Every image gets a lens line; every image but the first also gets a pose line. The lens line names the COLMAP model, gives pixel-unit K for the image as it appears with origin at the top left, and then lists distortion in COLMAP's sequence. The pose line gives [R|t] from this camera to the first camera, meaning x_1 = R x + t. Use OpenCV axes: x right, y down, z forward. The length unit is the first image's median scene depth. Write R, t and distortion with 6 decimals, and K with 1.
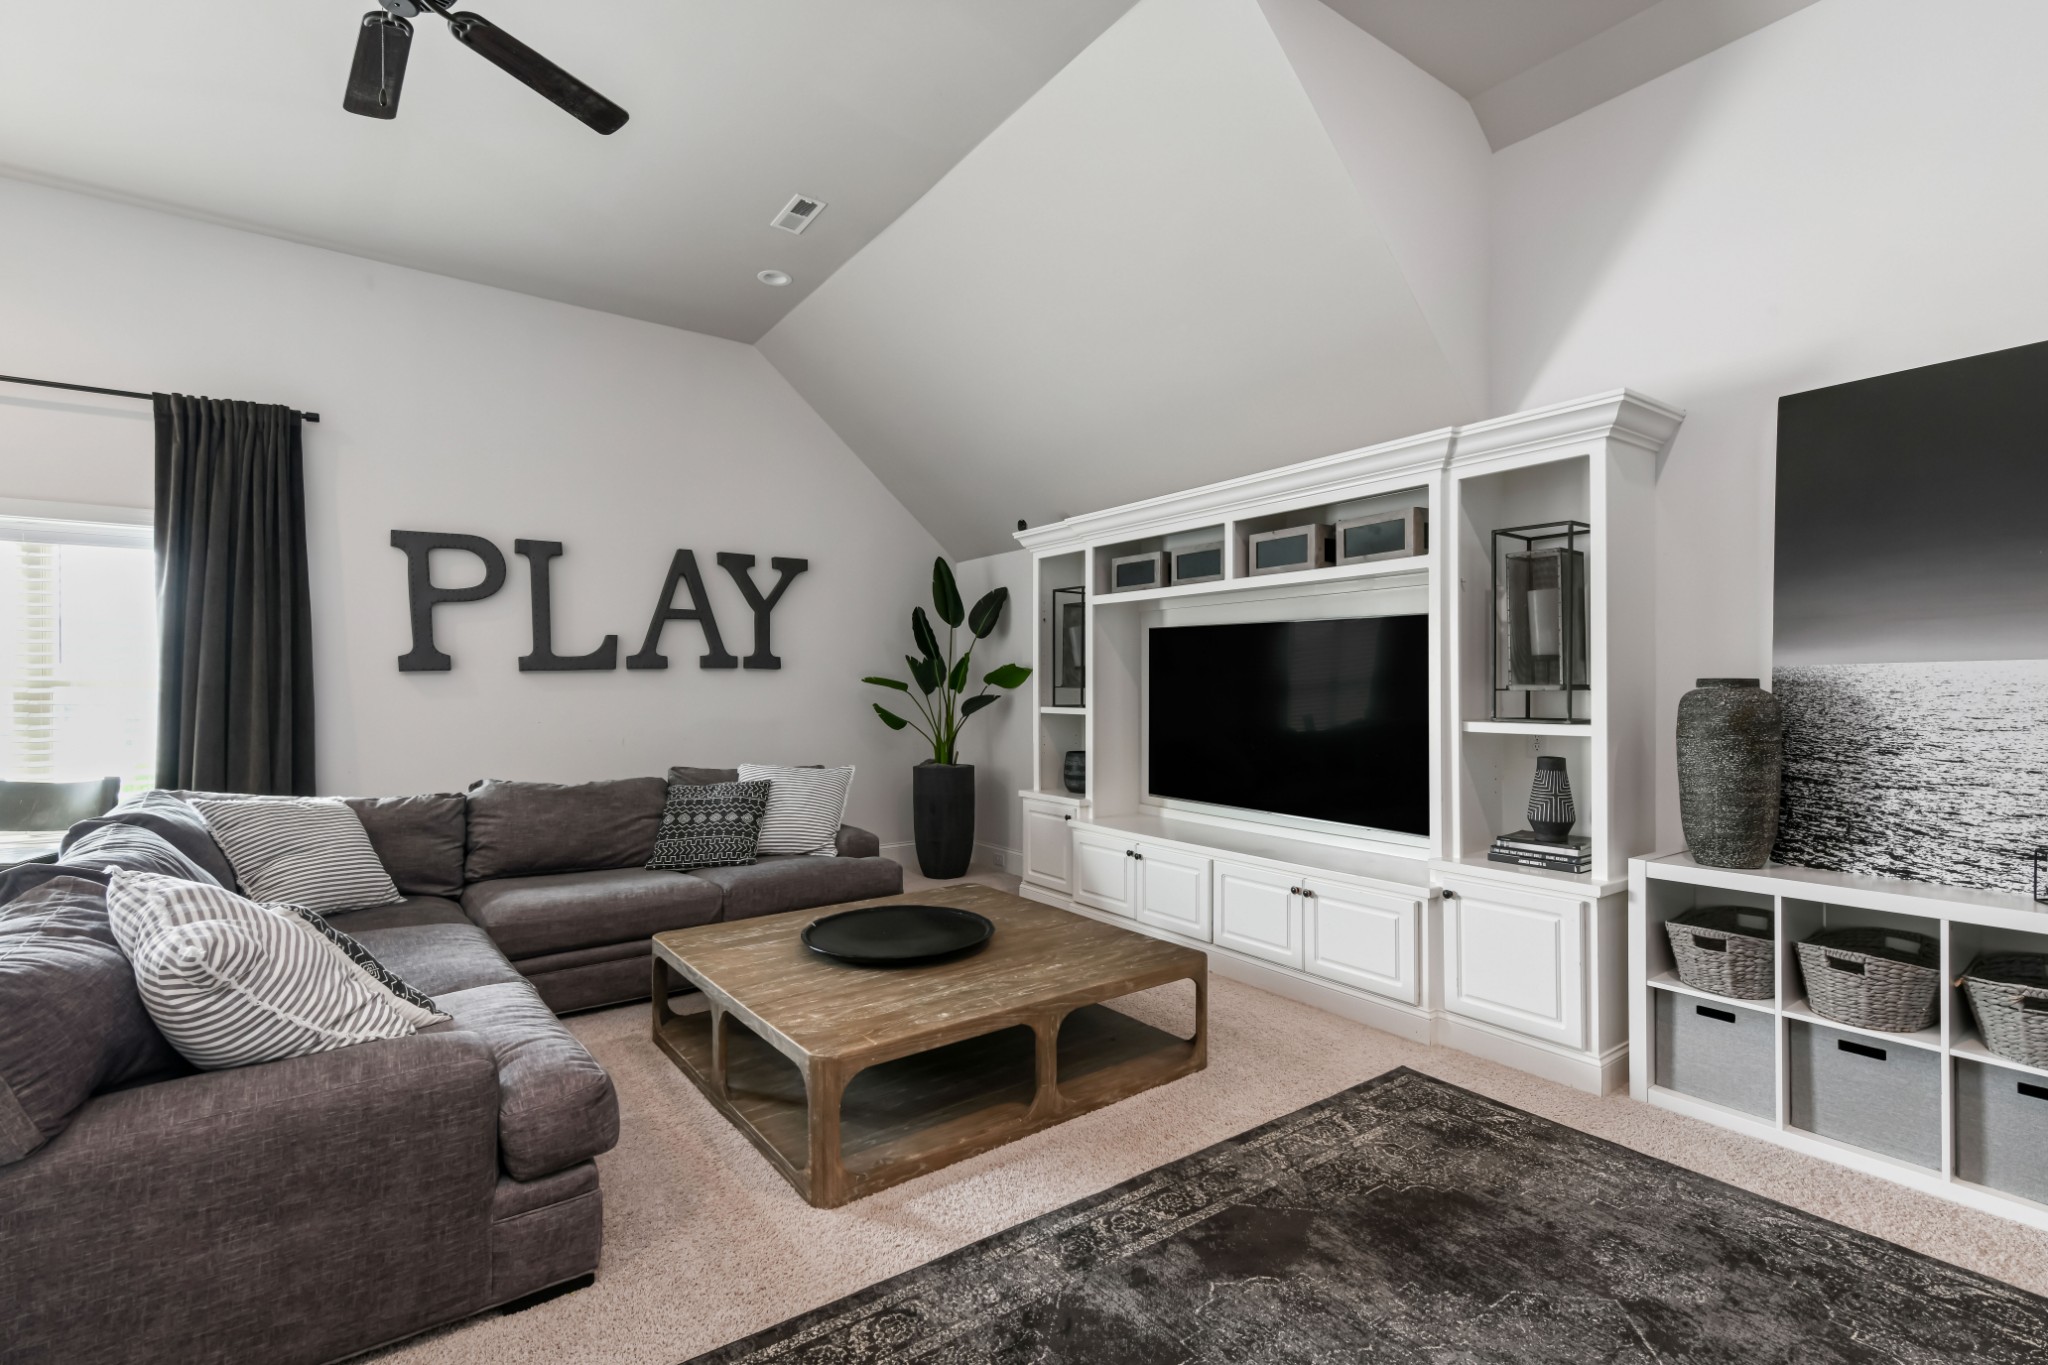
lens RADIAL K [[958.6, 0, 1019.2], [0, 958.6, 674.0], [0, 0, 1]] dist [-0.000181, -0.000326]
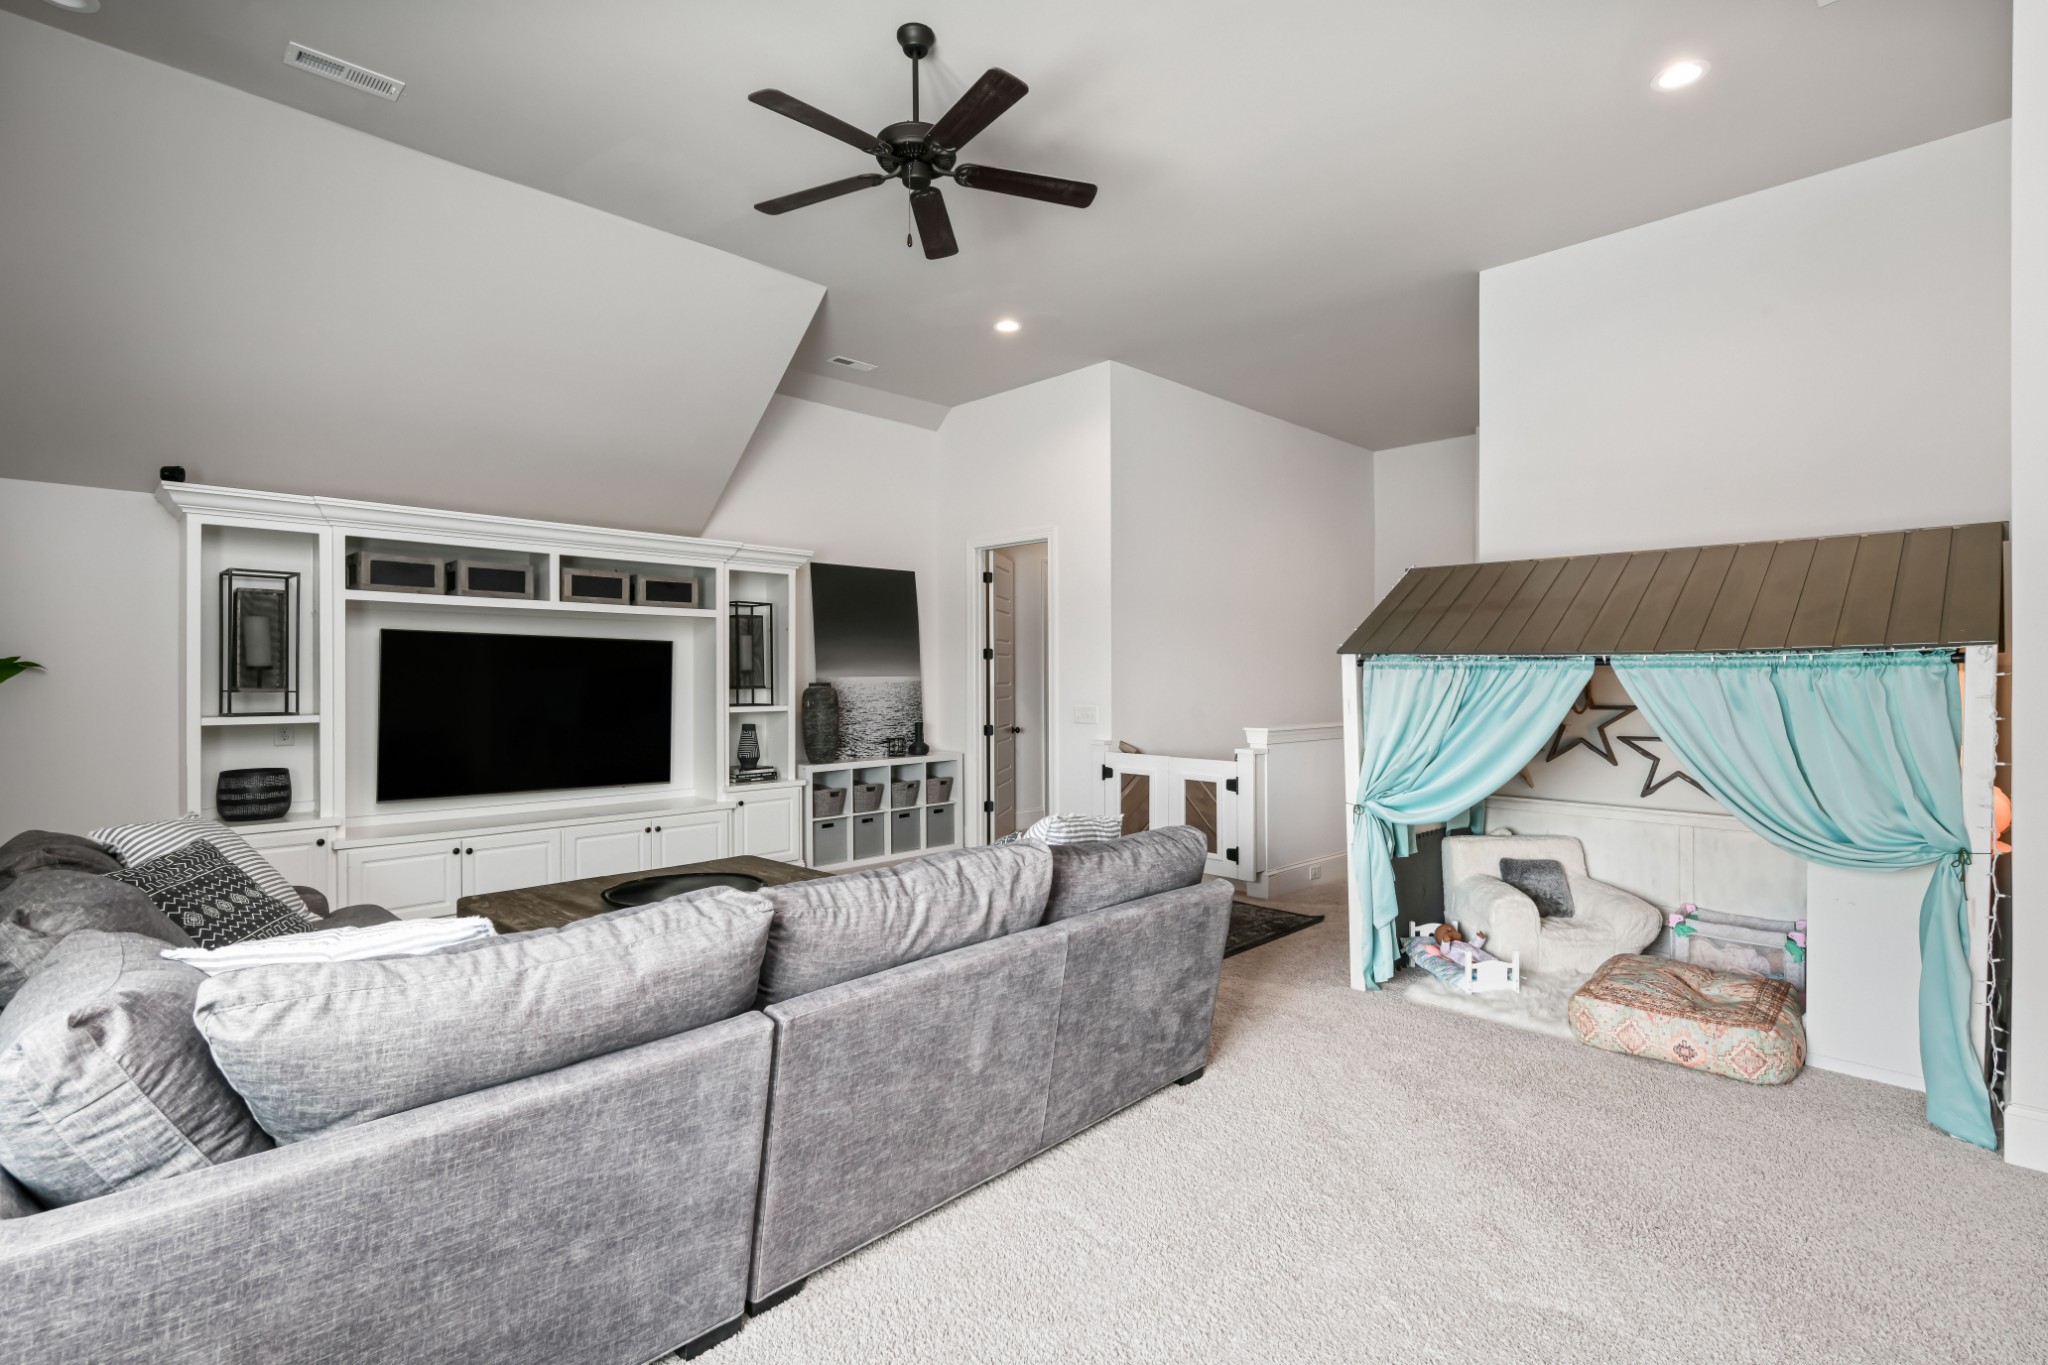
lens RADIAL K [[1117.9, 0, 1015.1], [0, 1117.9, 698.4], [0, 0, 1]] dist [0.001320, -0.000586]
pose [[-0.222531, 0.000711, 0.974925, -1.439322], [0.004739, 0.999989, 0.000353, 0.031595], [-0.974914, 0.004698, -0.222532, 0.815498]]
